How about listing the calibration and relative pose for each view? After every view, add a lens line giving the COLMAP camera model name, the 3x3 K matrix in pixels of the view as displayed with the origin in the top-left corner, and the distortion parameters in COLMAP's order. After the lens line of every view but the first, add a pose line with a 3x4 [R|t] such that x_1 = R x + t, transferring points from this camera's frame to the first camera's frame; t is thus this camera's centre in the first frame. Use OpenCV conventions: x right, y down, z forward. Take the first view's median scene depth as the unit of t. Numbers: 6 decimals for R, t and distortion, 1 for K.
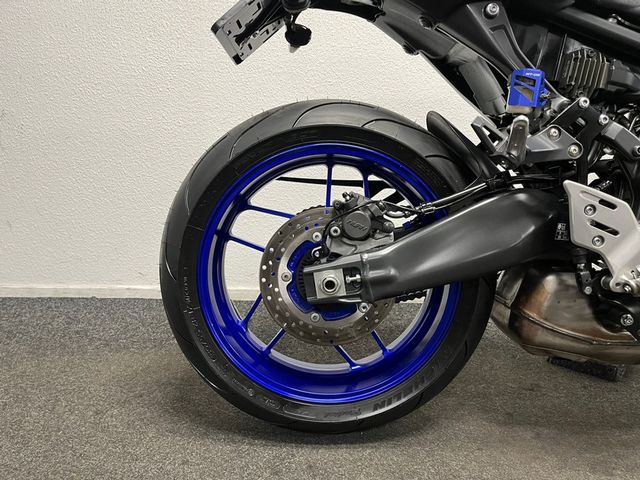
lens RADIAL K [[482.1, 0, 320.0], [0, 482.1, 240.0], [0, 0, 1]] dist [0.074448, -0.100562]
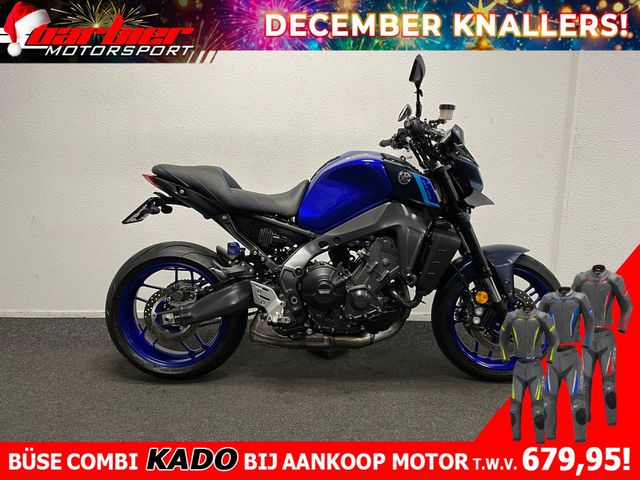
lens RADIAL K [[482.1, 0, 320.0], [0, 482.1, 240.0], [0, 0, 1]] dist [0.074448, -0.100562]
pose [[0.999894, -0.006962, -0.012812, 0.823676], [0.006894, 0.999962, -0.005311, -0.295444], [0.012849, 0.005222, 0.999904, -1.509485]]
